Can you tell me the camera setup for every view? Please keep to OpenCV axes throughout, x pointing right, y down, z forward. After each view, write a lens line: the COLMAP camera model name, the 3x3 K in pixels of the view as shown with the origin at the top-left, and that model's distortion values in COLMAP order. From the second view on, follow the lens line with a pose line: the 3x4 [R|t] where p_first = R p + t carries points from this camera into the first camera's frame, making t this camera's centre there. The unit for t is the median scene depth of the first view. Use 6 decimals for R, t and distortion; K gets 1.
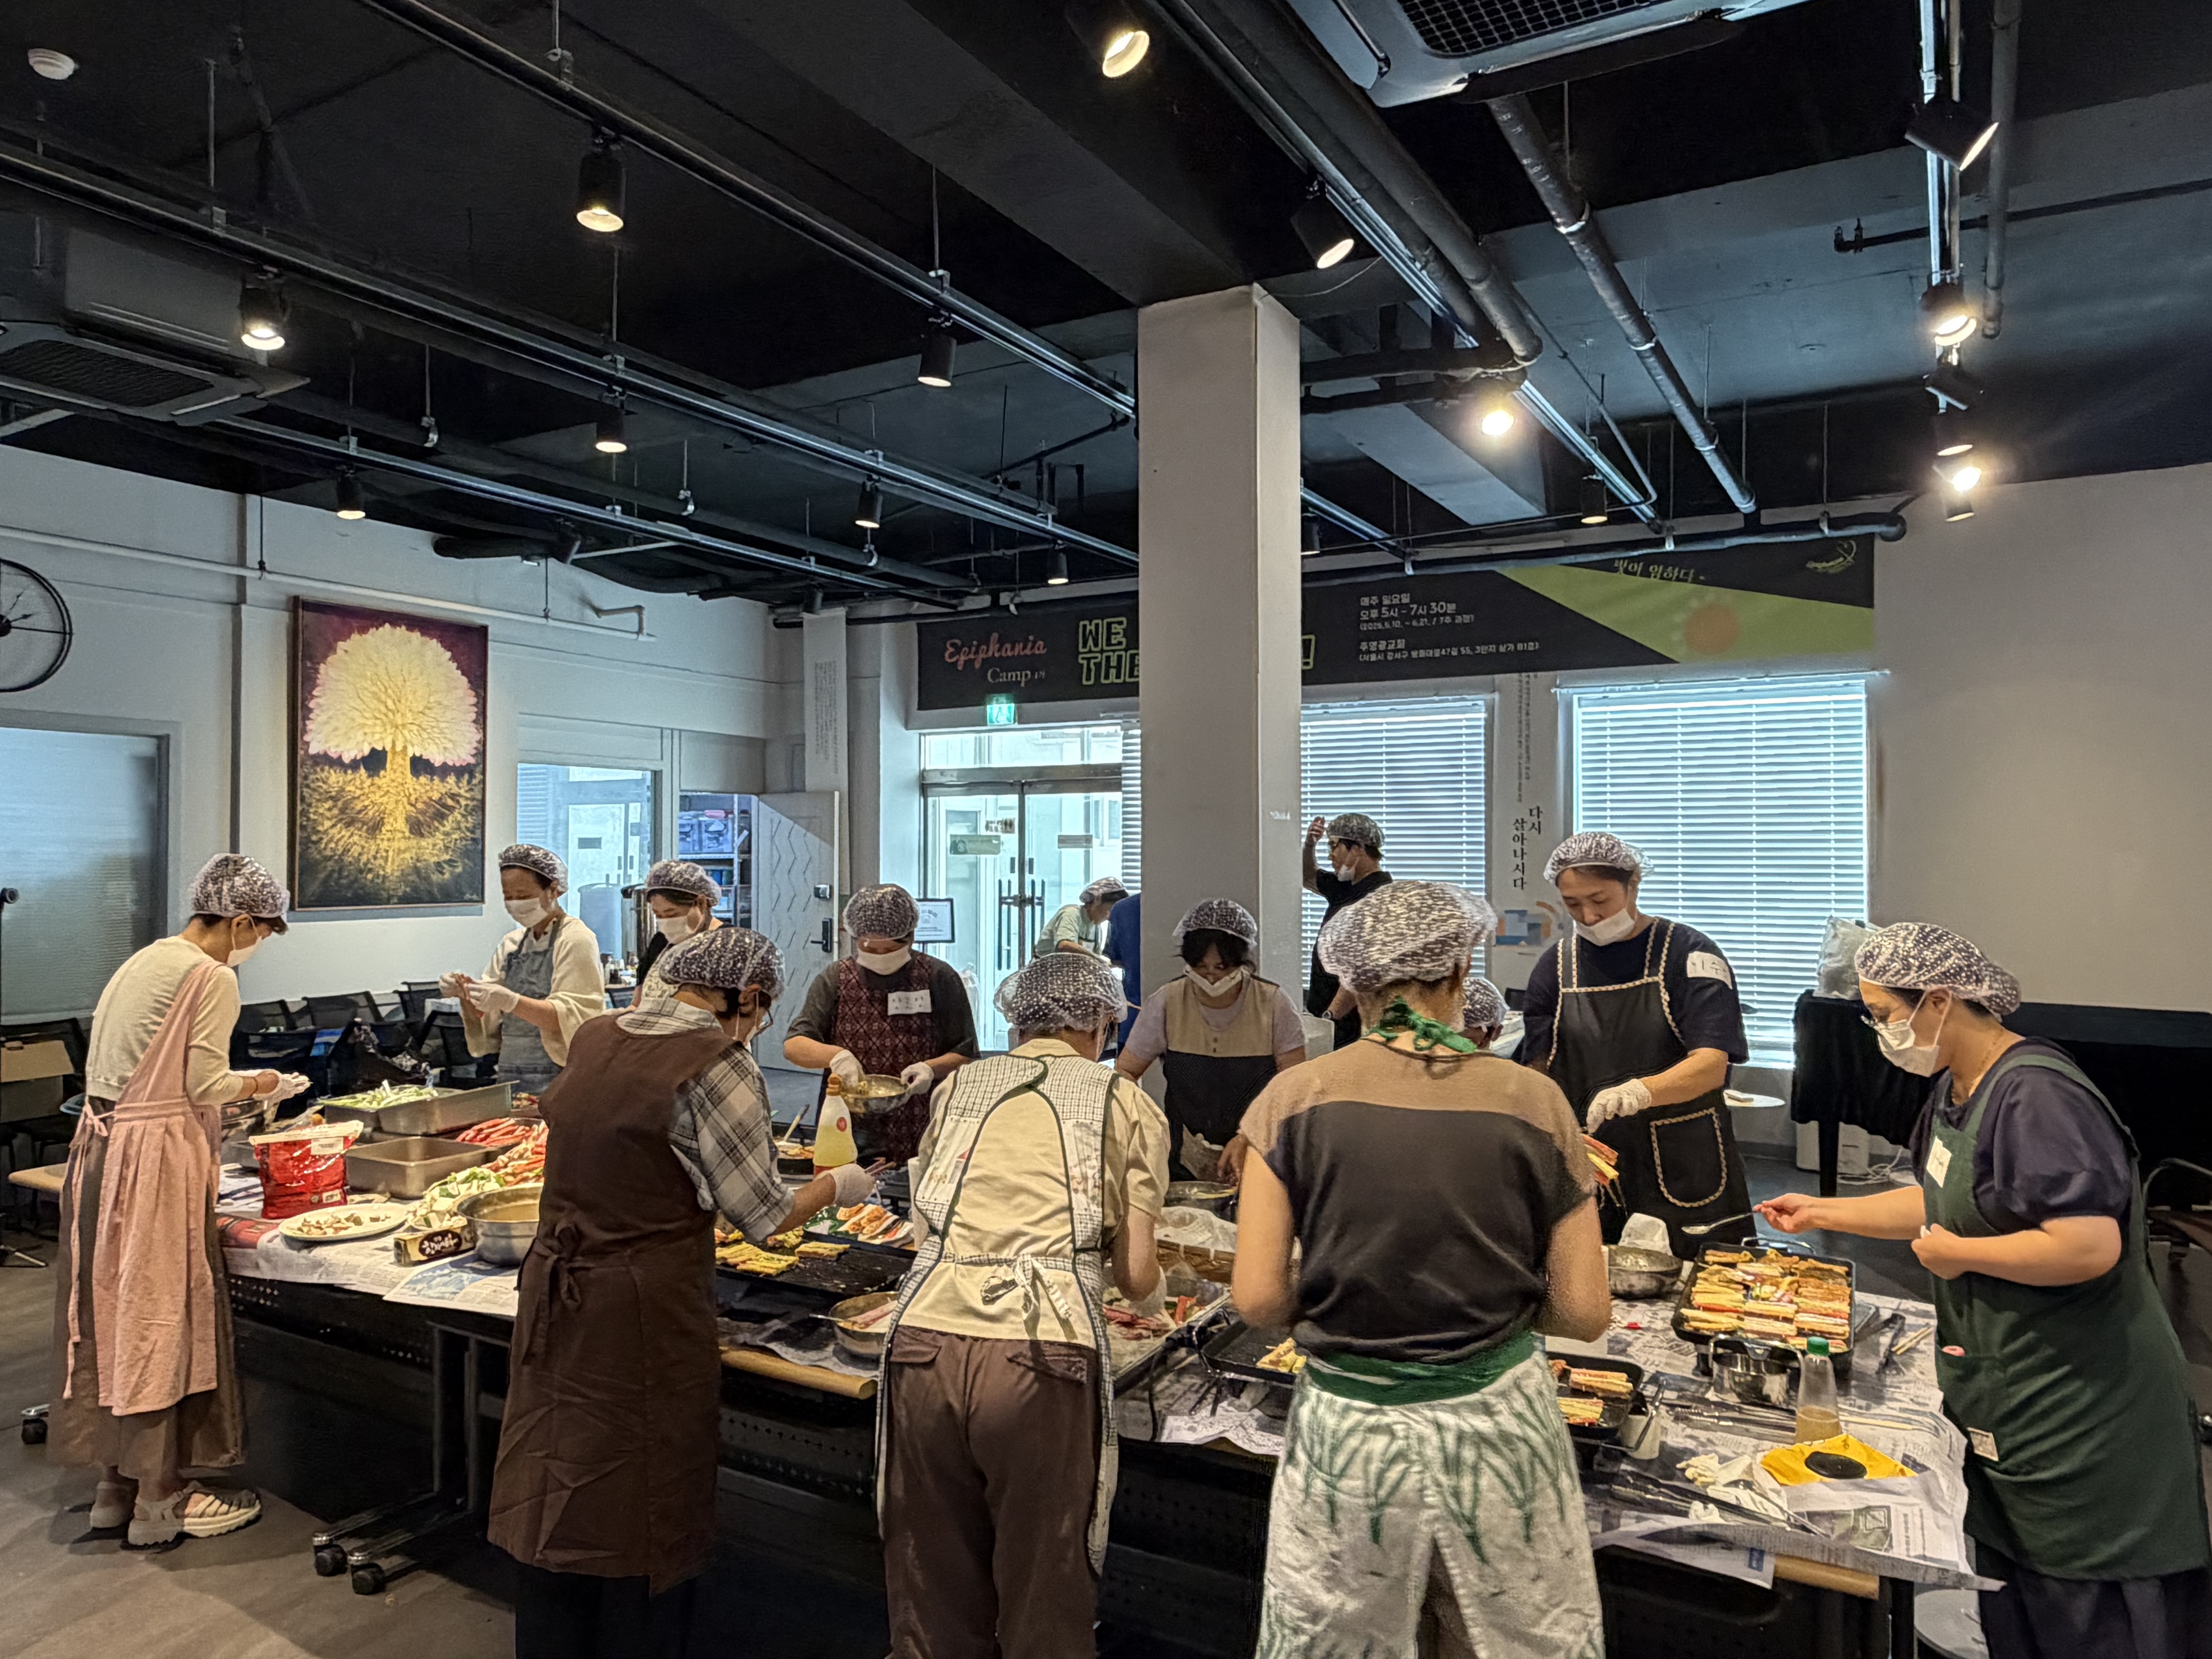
lens RADIAL K [[1504.2, 0, 1091.8], [0, 1504.2, 840.3], [0, 0, 1]] dist [0.008093, -0.003608]
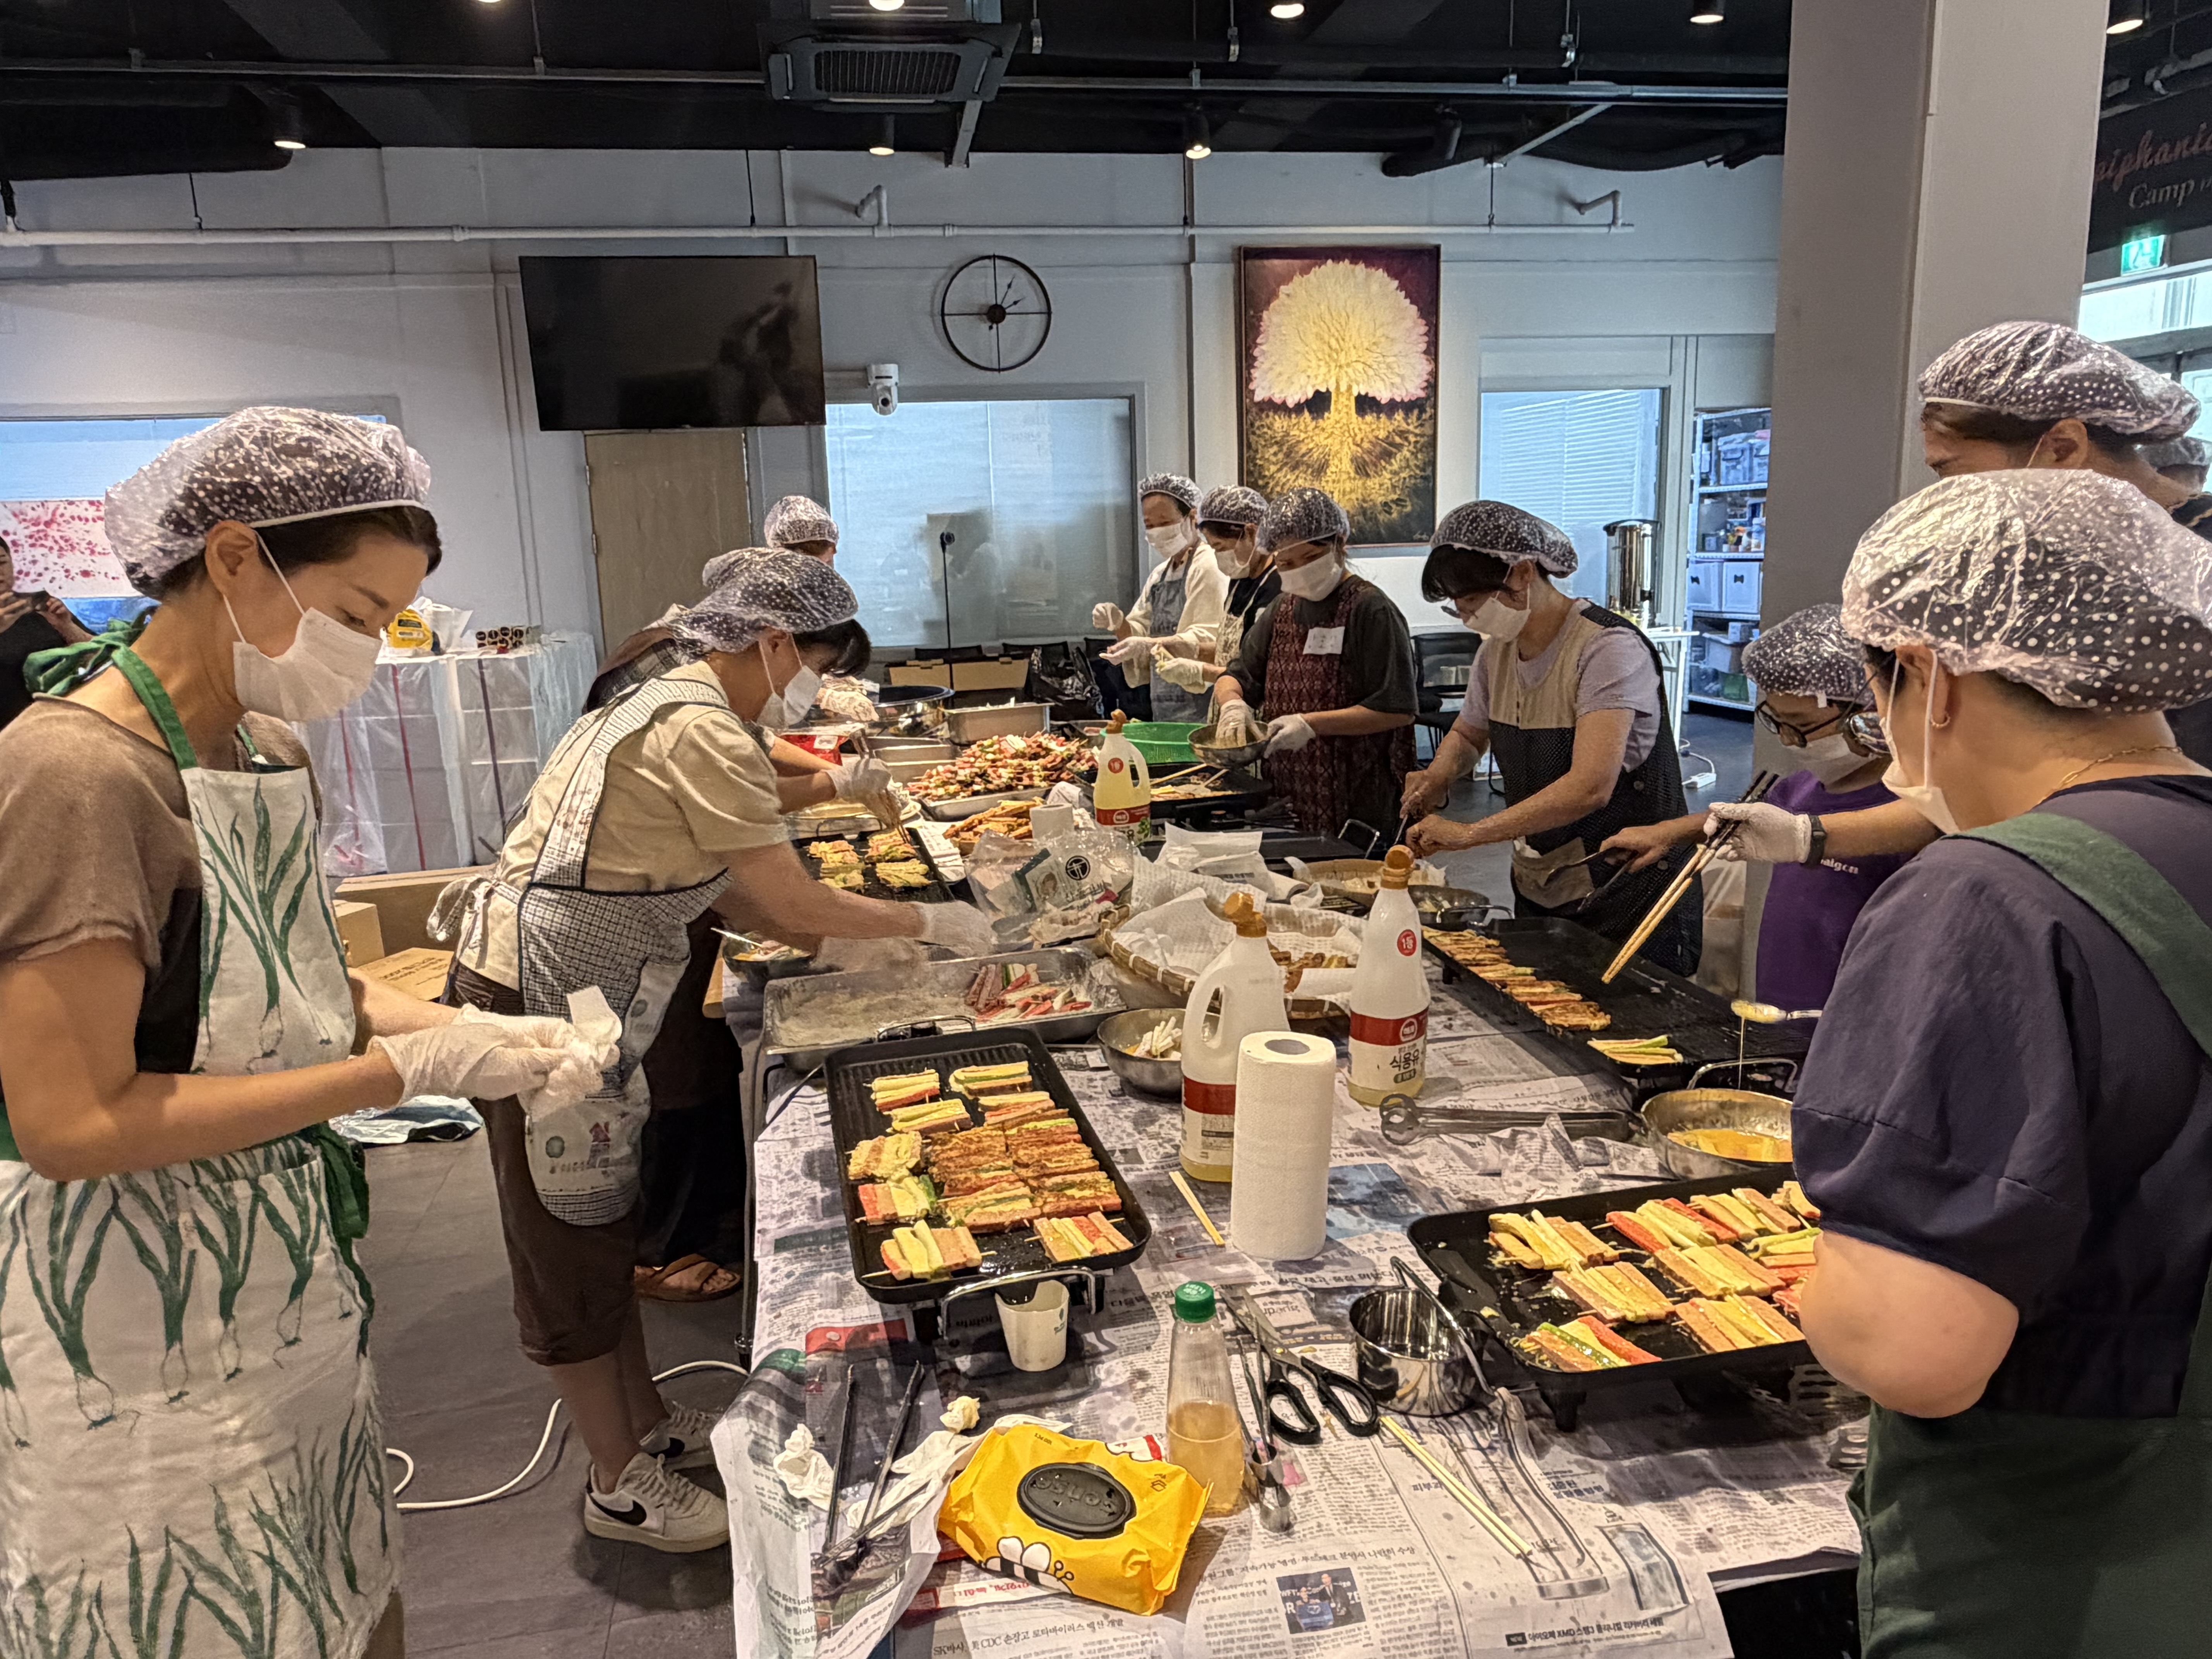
lens RADIAL K [[1504.2, 0, 1101.1], [0, 1504.2, 836.2], [0, 0, 1]] dist [0.008093, -0.003608]
pose [[0.627896, 0.134662, -0.766559, 0.253287], [0.038956, 0.978246, 0.203759, 0.021042], [0.777321, -0.157802, 0.608991, 0.204619]]
